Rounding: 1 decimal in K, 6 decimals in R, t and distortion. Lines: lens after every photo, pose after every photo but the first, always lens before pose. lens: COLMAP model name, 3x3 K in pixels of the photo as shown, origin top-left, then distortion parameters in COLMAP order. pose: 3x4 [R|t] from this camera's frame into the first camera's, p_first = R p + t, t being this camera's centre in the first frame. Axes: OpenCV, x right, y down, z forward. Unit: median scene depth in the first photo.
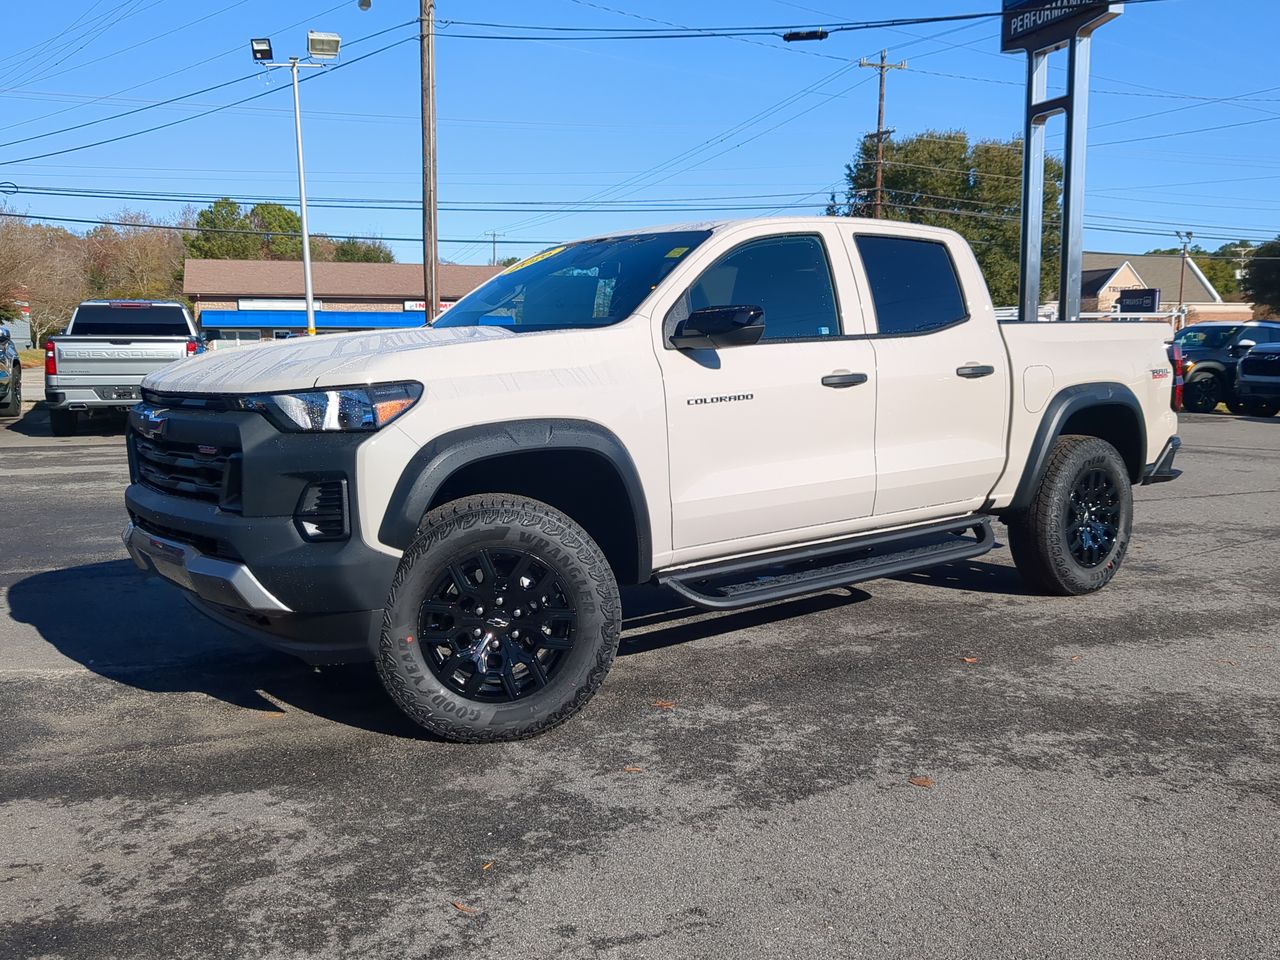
lens RADIAL K [[1143.4, 0, 643.3], [0, 1143.4, 508.1], [0, 0, 1]] dist [0.013358, -0.012372]
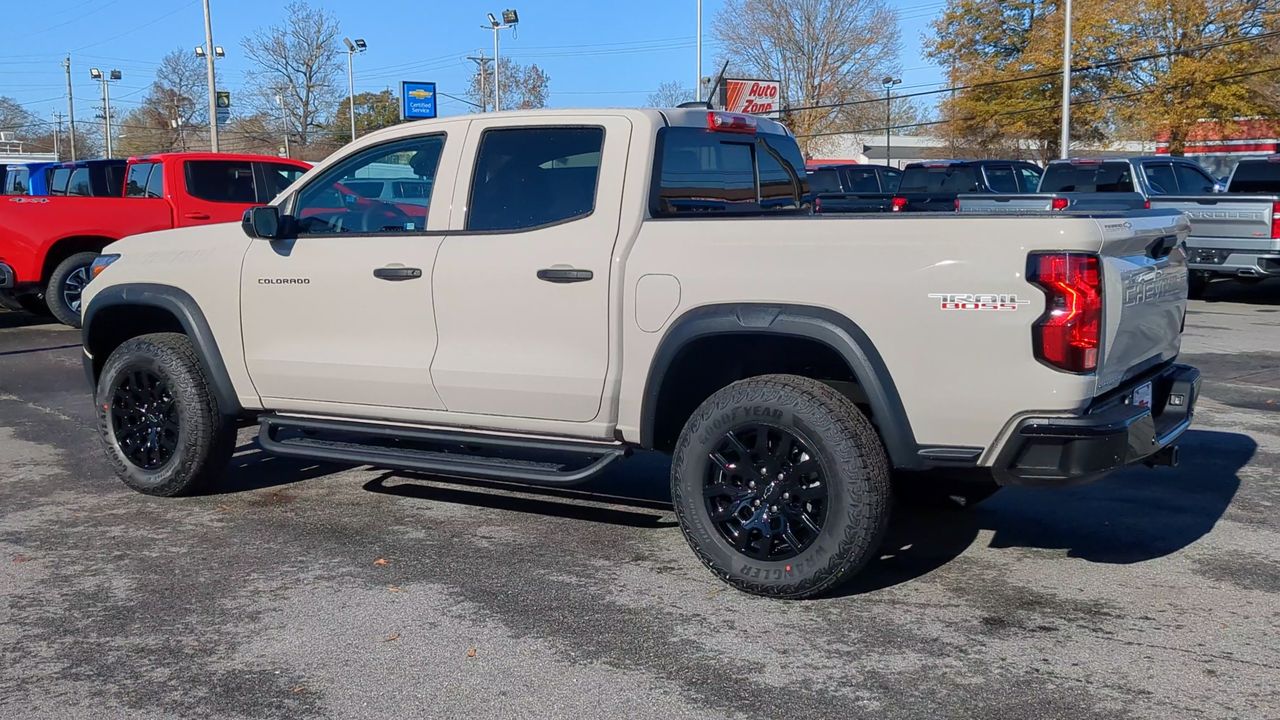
lens RADIAL K [[1296.9, 0, 680.2], [0, 1296.9, 362.4], [0, 0, 1]] dist [0.020591, -0.020572]
pose [[0.359723, 0.121505, -0.925114, 1.337853], [-0.129438, 0.988397, 0.079485, -0.154451], [0.924037, 0.091152, 0.371277, 0.776820]]
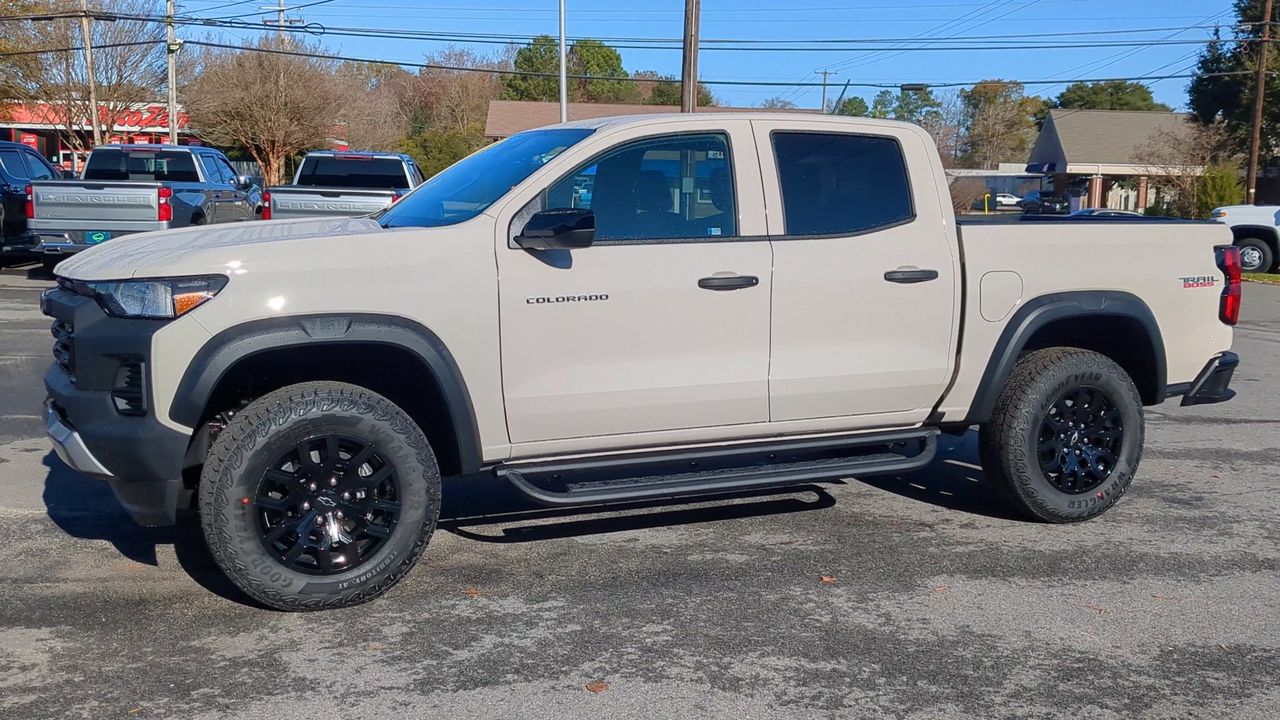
lens RADIAL K [[1260.3, 0, 666.6], [0, 1260.3, 385.3], [0, 0, 1]] dist [0.061865, -0.152207]
pose [[0.969700, 0.061228, -0.236503, 0.372352], [-0.059548, 0.998124, 0.014243, -0.035079], [0.236931, 0.000272, 0.971526, -0.060330]]
